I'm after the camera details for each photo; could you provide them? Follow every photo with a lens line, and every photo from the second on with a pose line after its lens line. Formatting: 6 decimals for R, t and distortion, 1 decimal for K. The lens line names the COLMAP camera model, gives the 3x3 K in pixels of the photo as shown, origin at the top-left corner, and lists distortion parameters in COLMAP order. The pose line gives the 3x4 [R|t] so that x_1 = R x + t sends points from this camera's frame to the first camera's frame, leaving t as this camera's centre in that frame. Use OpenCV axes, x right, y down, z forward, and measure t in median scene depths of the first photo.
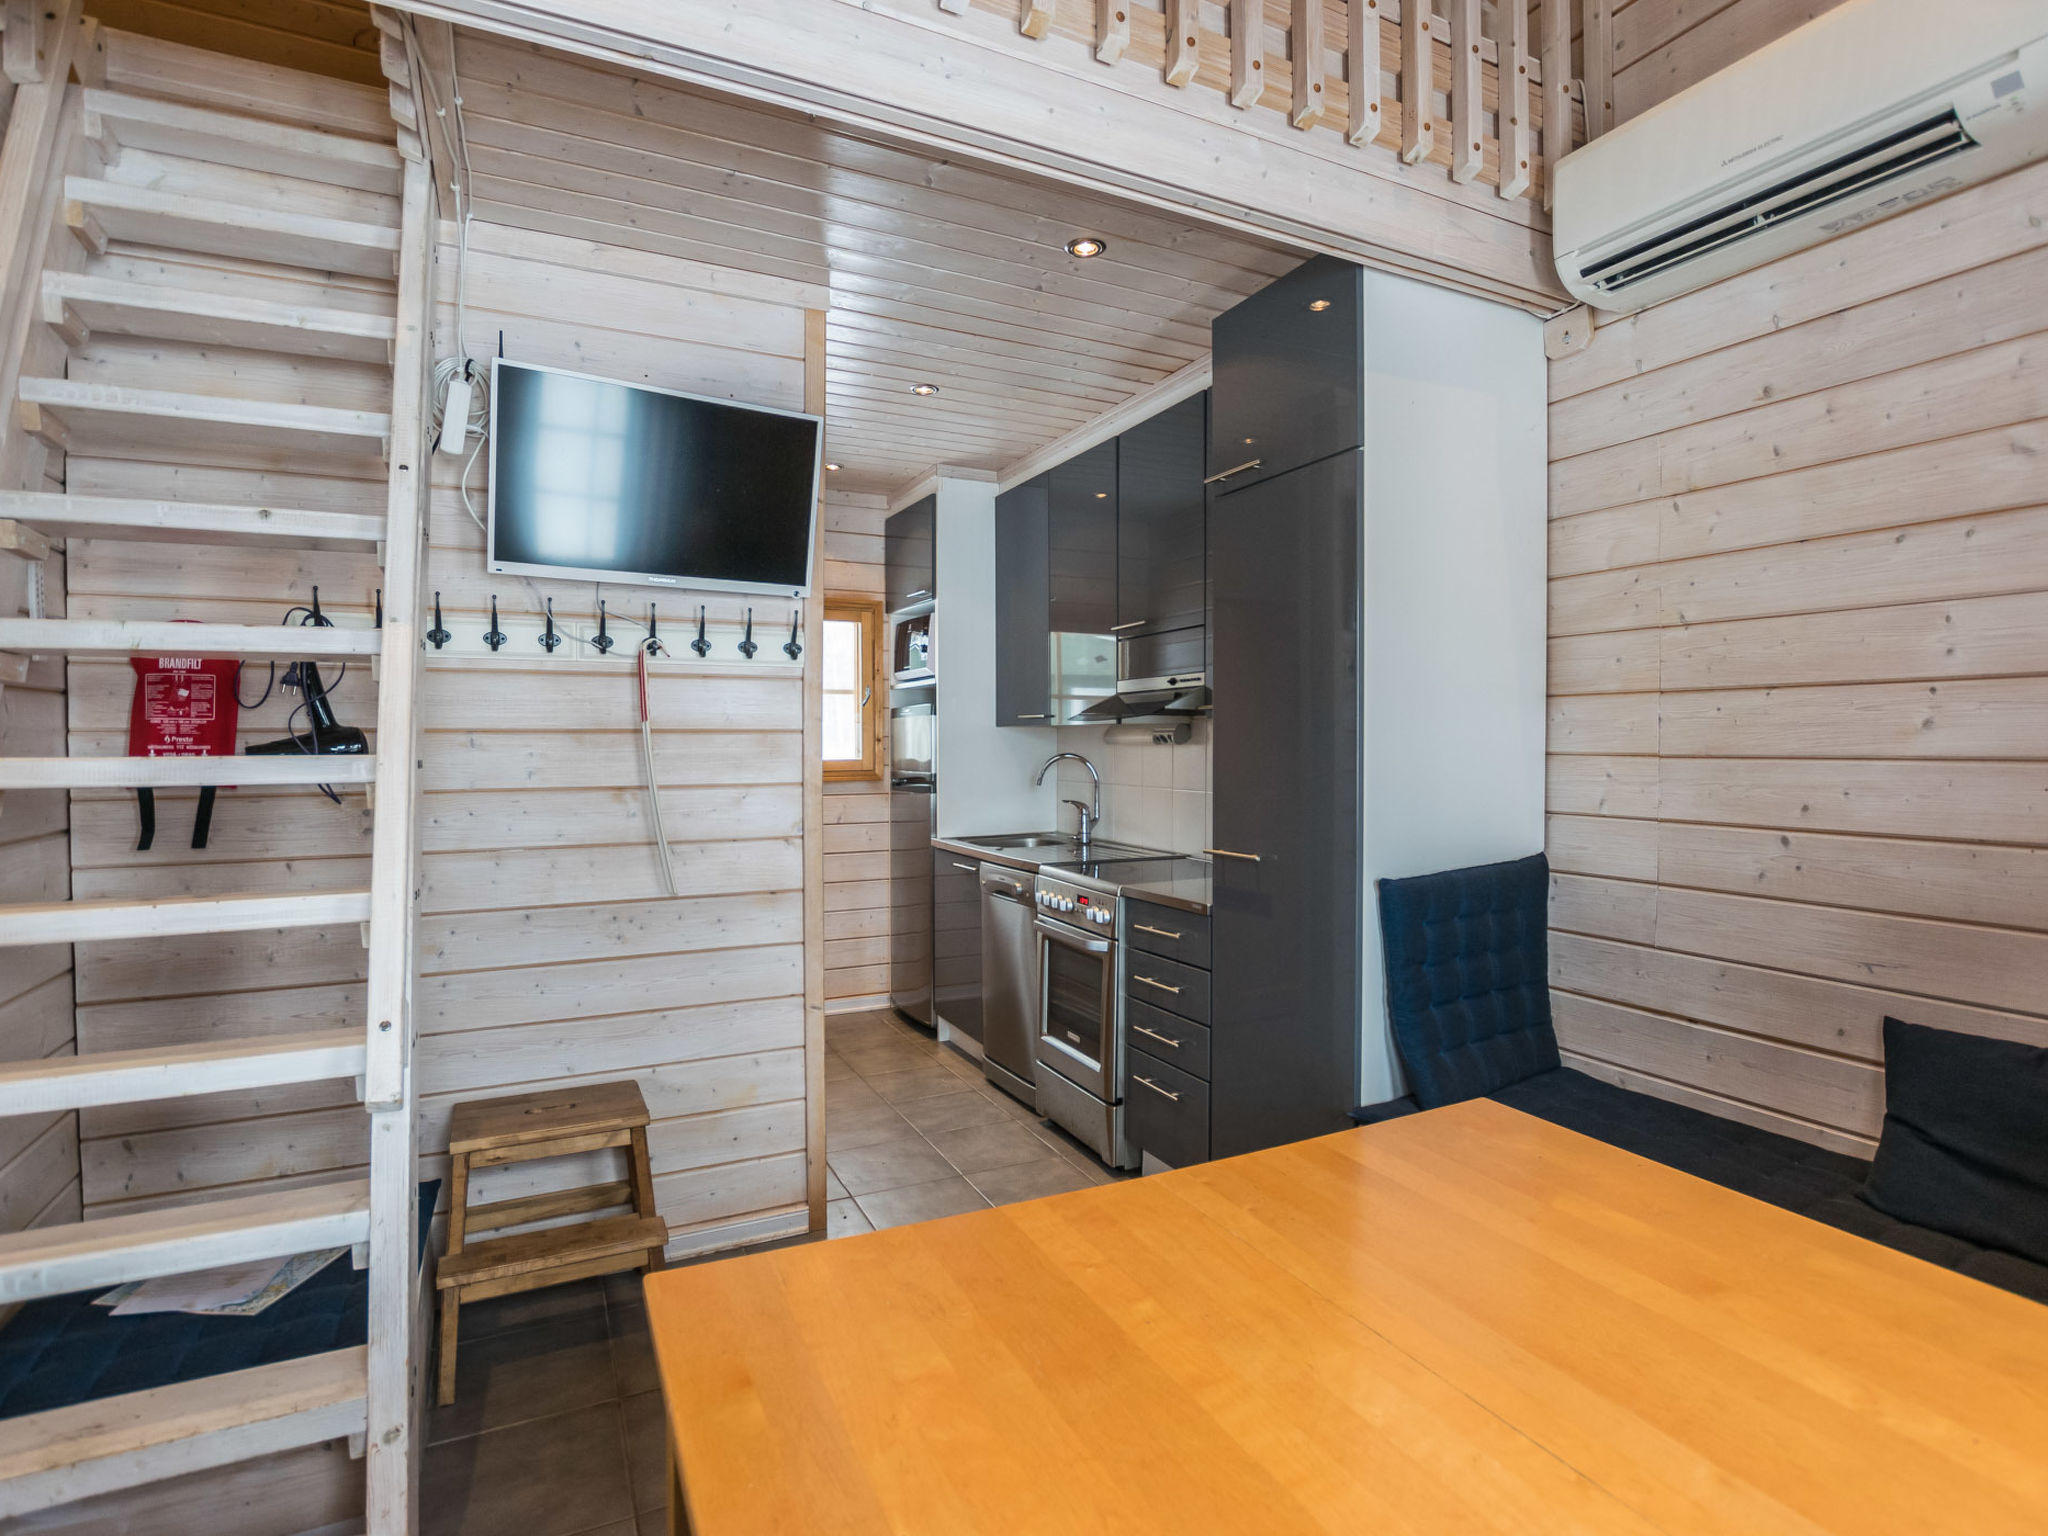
lens RADIAL K [[1026.3, 0, 1018.6], [0, 1026.3, 771.5], [0, 0, 1]] dist [-0.001195, 0.000009]
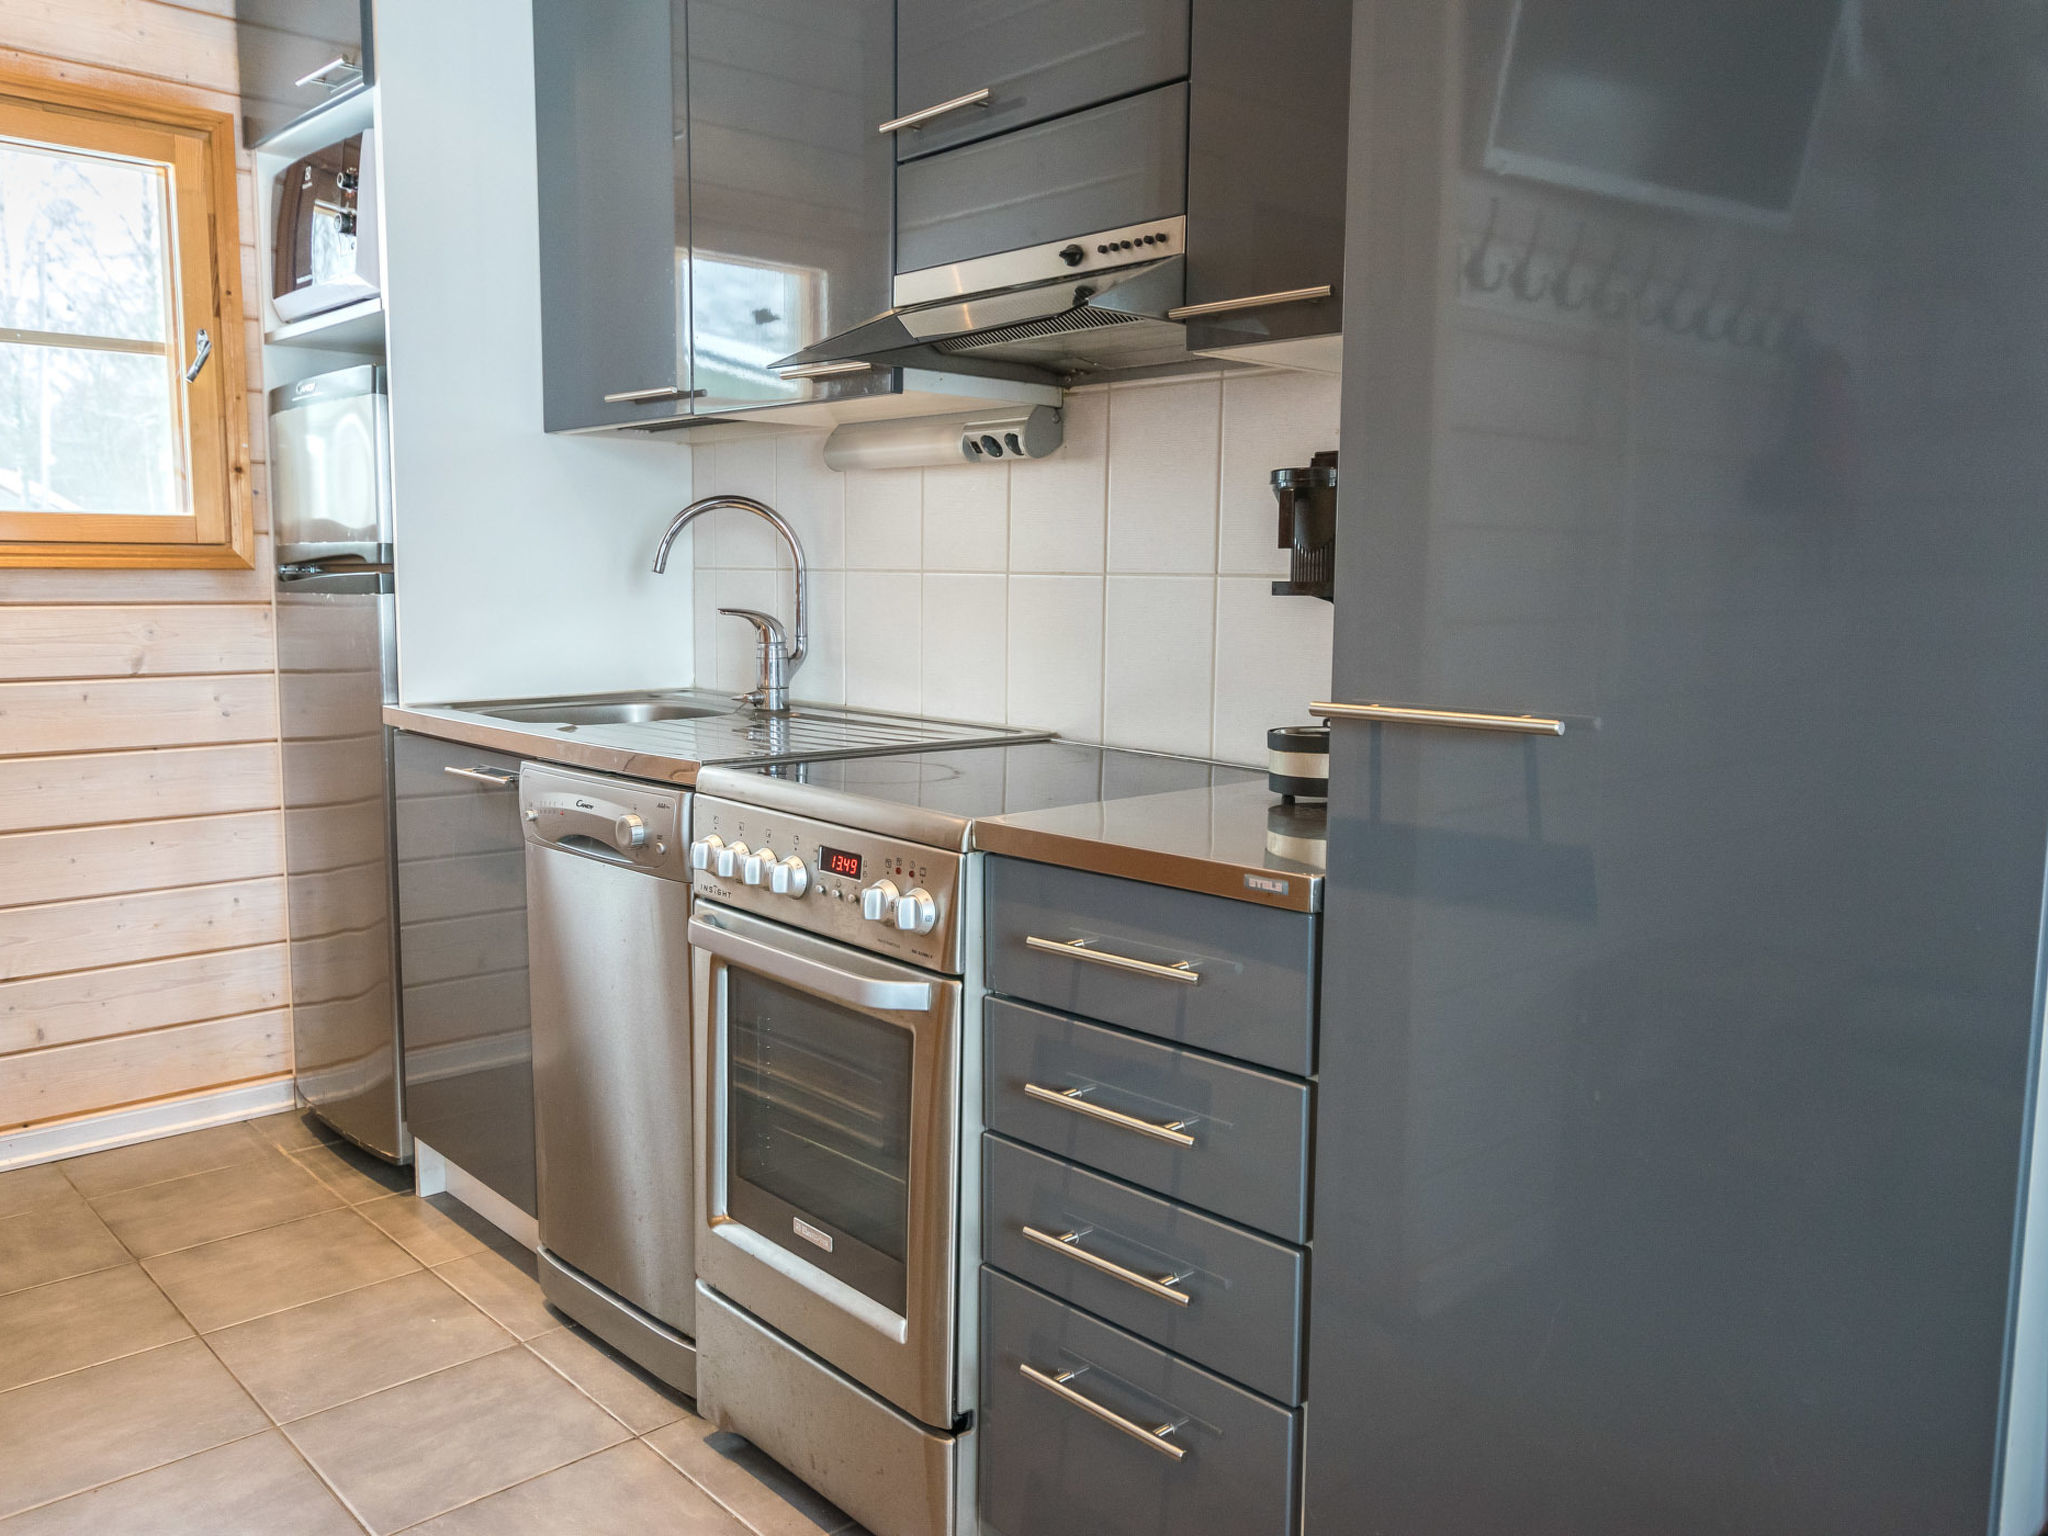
lens RADIAL K [[1667.6, 0, 1012.1], [0, 1667.6, 756.5], [0, 0, 1]] dist [0.008387, 0.017278]
pose [[0.963151, -0.022694, 0.268003, -0.025473], [-0.001125, 0.996085, 0.088392, 0.028238], [-0.268960, -0.085437, 0.959355, 0.325415]]
